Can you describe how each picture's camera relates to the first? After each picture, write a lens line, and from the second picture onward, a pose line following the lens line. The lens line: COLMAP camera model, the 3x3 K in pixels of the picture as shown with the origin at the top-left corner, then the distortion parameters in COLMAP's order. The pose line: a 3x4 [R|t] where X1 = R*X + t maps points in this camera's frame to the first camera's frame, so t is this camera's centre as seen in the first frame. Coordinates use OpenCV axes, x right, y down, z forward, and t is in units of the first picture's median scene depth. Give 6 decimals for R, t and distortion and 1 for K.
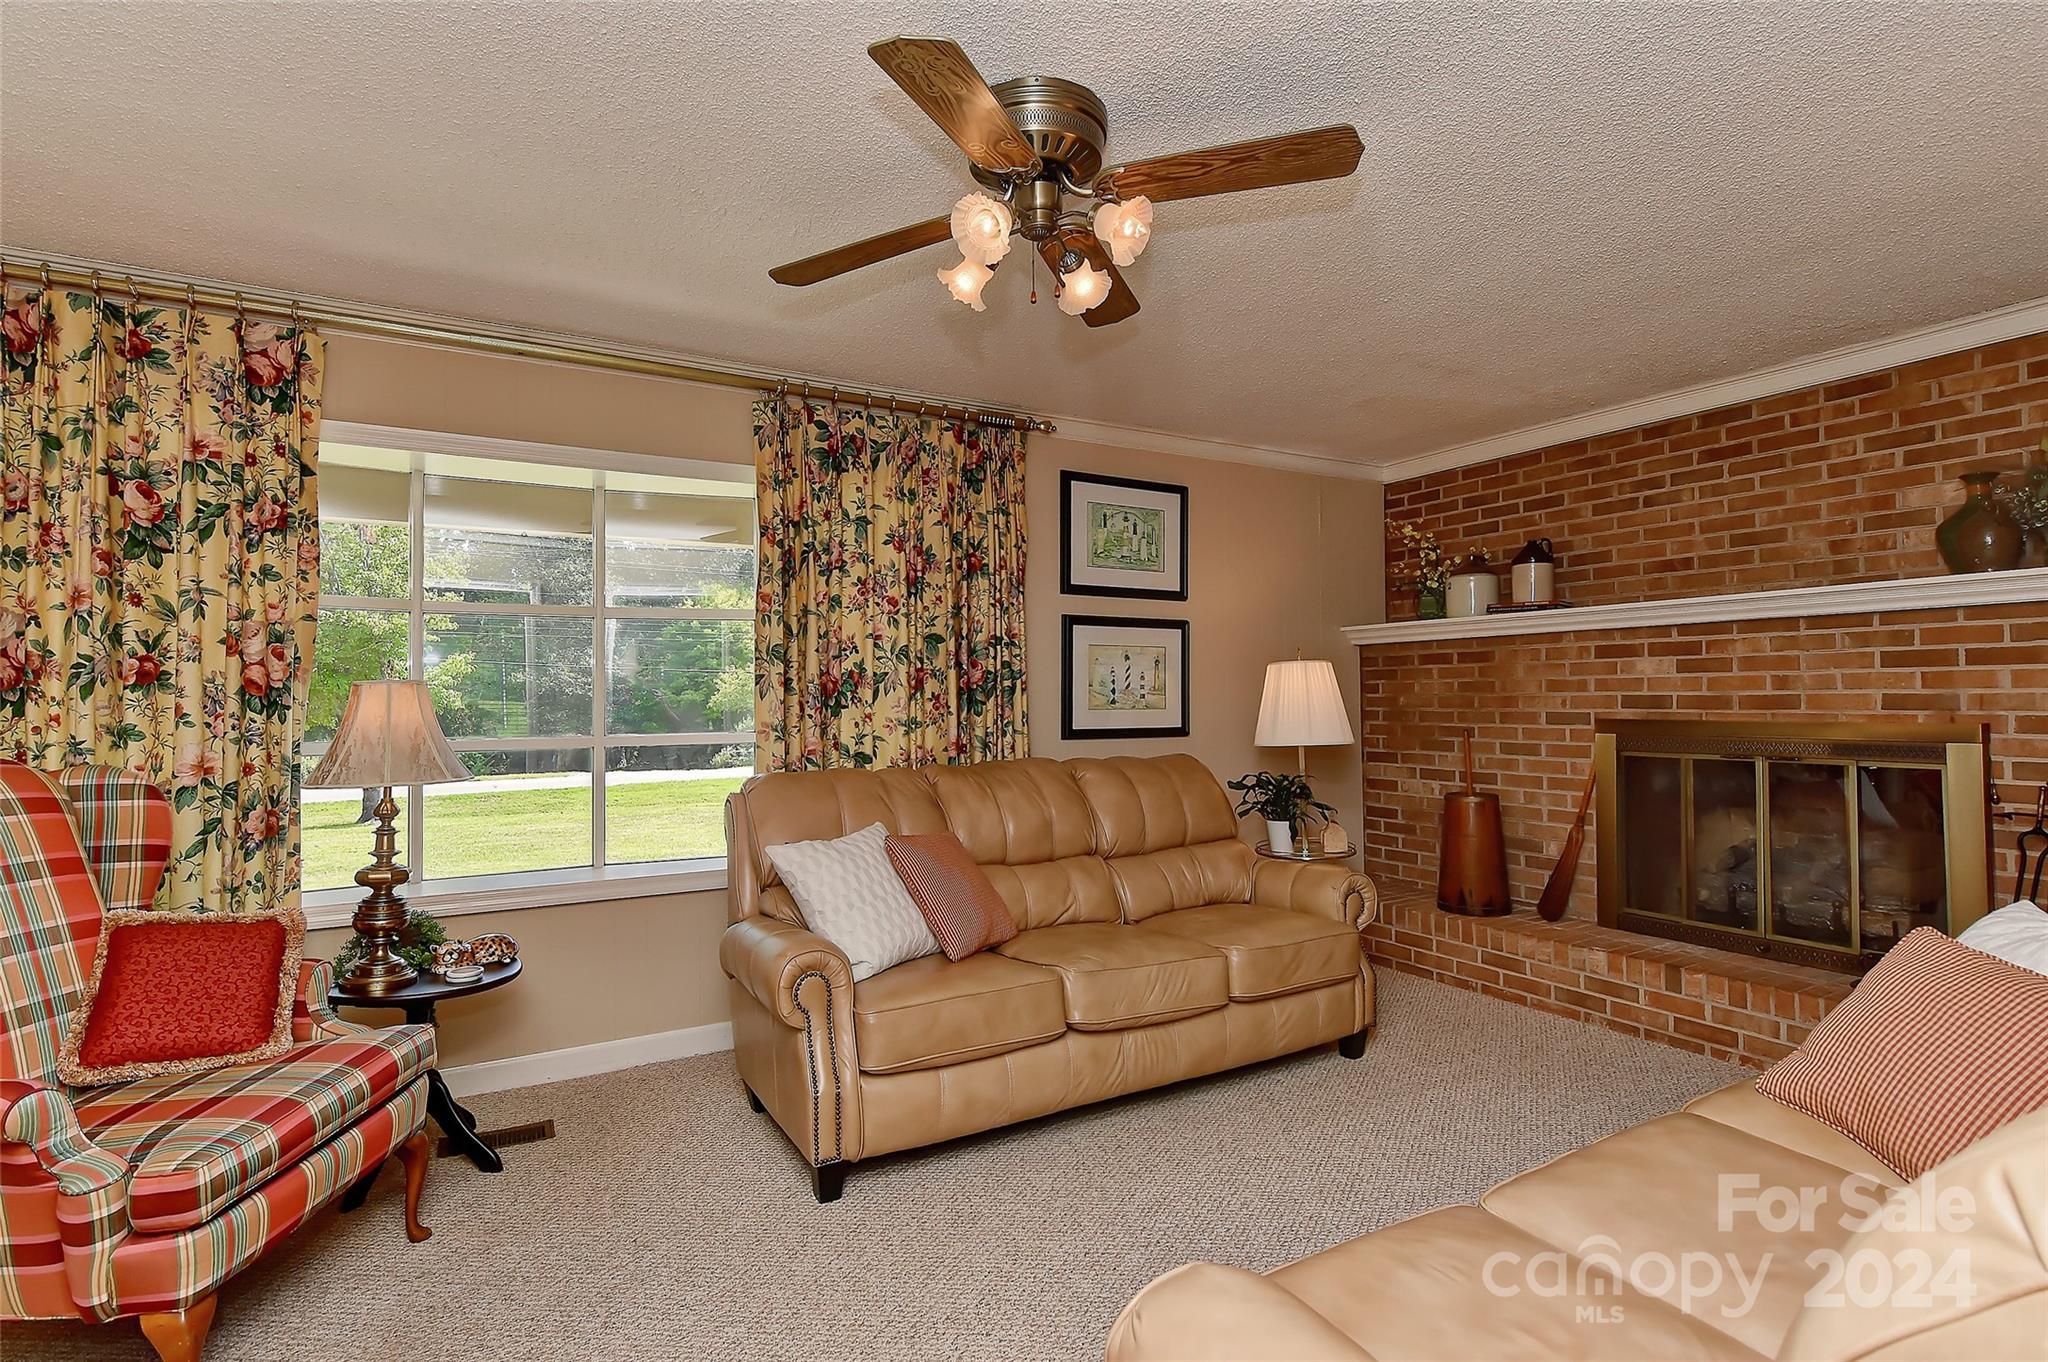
lens RADIAL K [[1021.7, 0, 984.3], [0, 1021.7, 677.4], [0, 0, 1]] dist [0.006247, 0.000157]
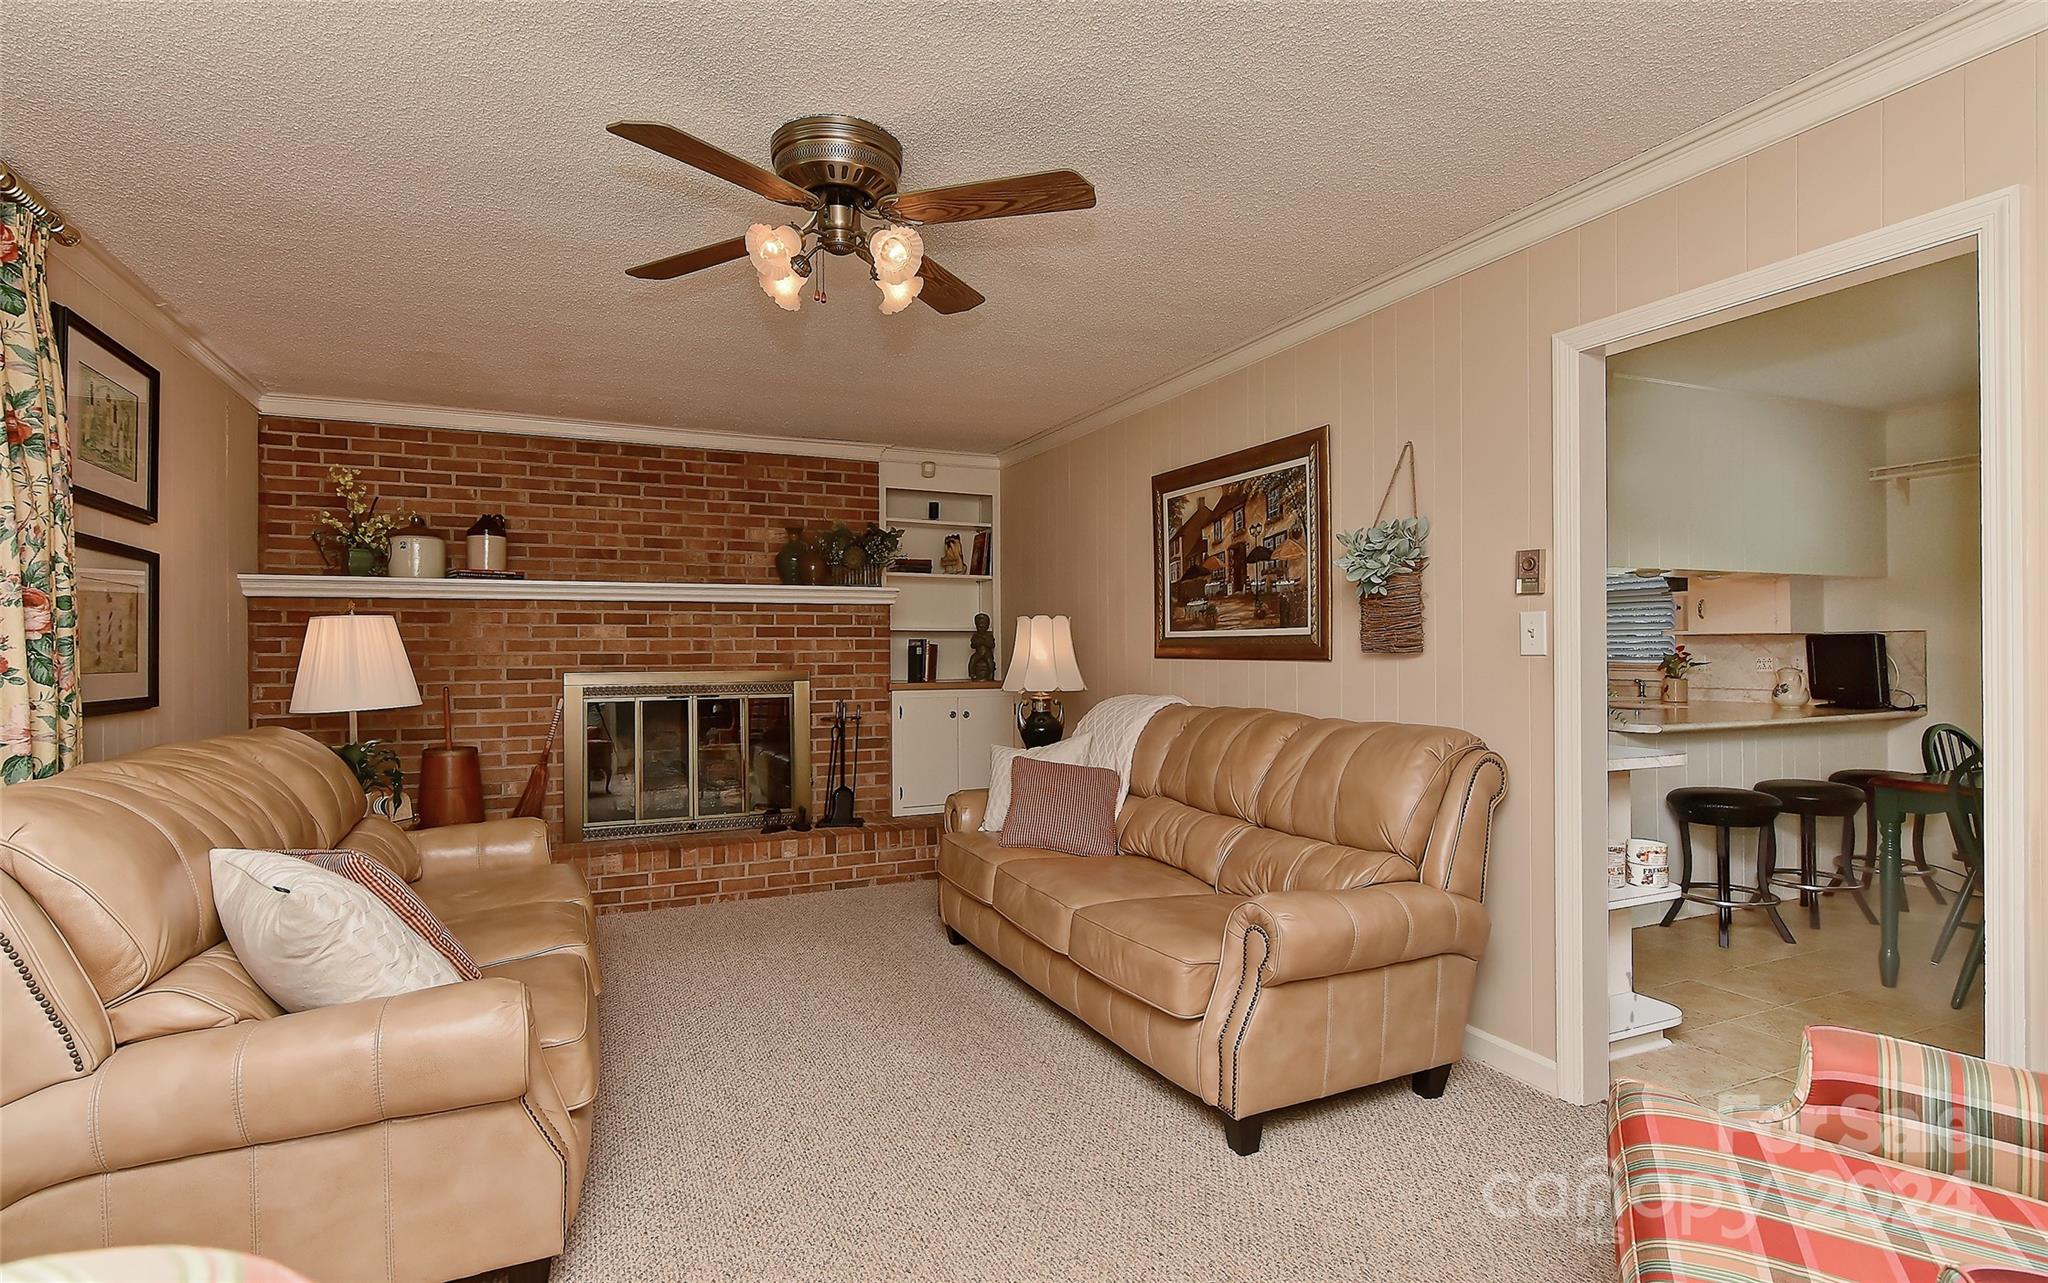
lens RADIAL K [[1002.7, 0, 1021.0], [0, 1002.7, 648.1], [0, 0, 1]] dist [0.018338, -0.011063]
pose [[0.086414, 0.009343, 0.996216, -0.545567], [-0.015283, 0.999851, -0.008051, 0.011536], [-0.996142, -0.014529, 0.086544, 0.356752]]
